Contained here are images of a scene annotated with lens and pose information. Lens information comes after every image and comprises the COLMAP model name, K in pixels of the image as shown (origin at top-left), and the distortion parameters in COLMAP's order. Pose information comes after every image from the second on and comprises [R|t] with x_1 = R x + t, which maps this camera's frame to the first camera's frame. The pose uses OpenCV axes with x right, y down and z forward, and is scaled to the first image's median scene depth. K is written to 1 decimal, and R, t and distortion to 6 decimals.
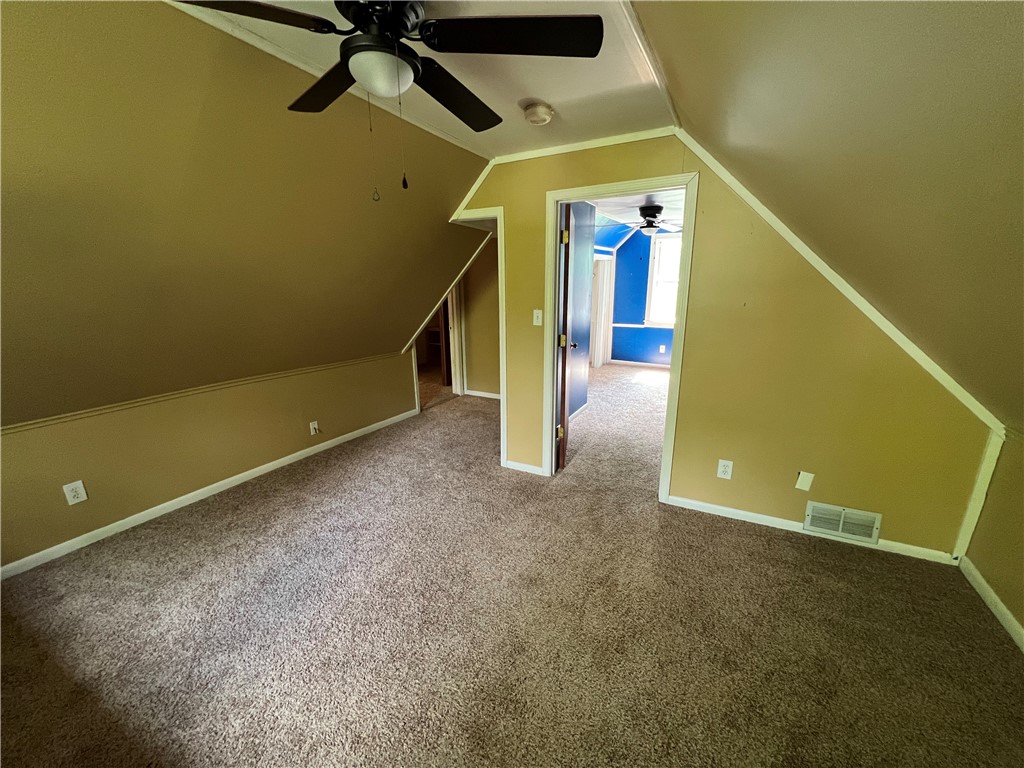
lens RADIAL K [[410.2, 0, 509.9], [0, 410.2, 384.4], [0, 0, 1]] dist [-0.002590, -0.000195]
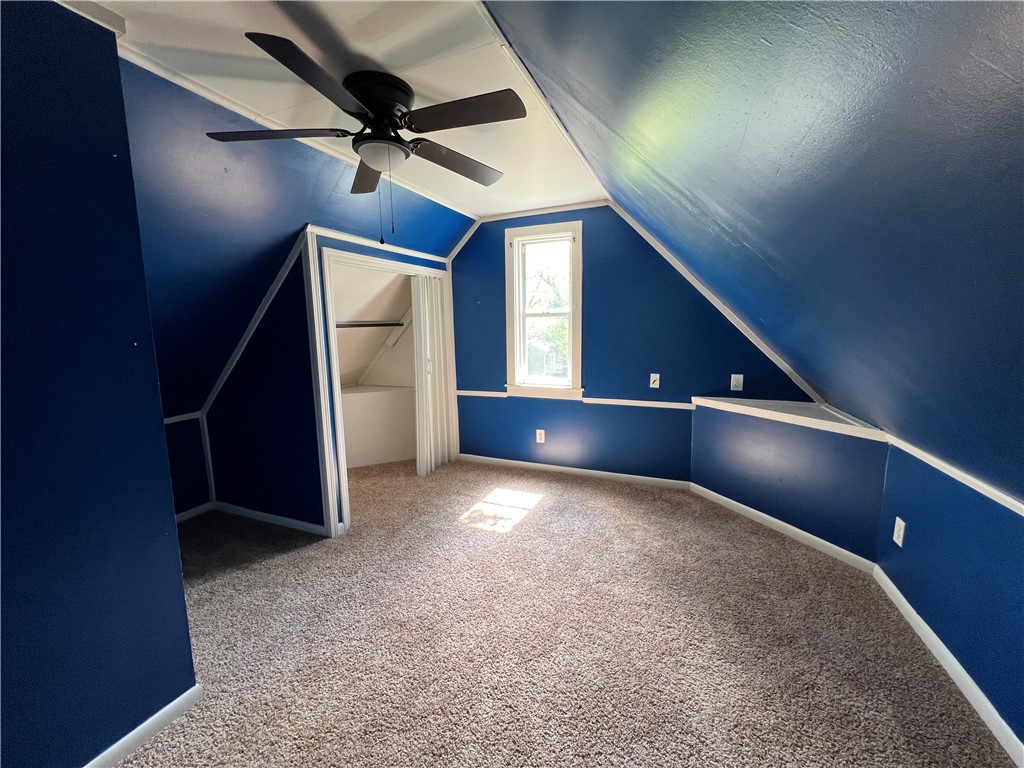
lens RADIAL K [[410.2, 0, 515.8], [0, 410.2, 383.8], [0, 0, 1]] dist [-0.002590, -0.000195]
pose [[0.995992, -0.029731, 0.084351, 0.292317], [0.038083, 0.994339, -0.099199, -0.101492], [-0.080924, 0.102014, 0.991486, 0.453296]]
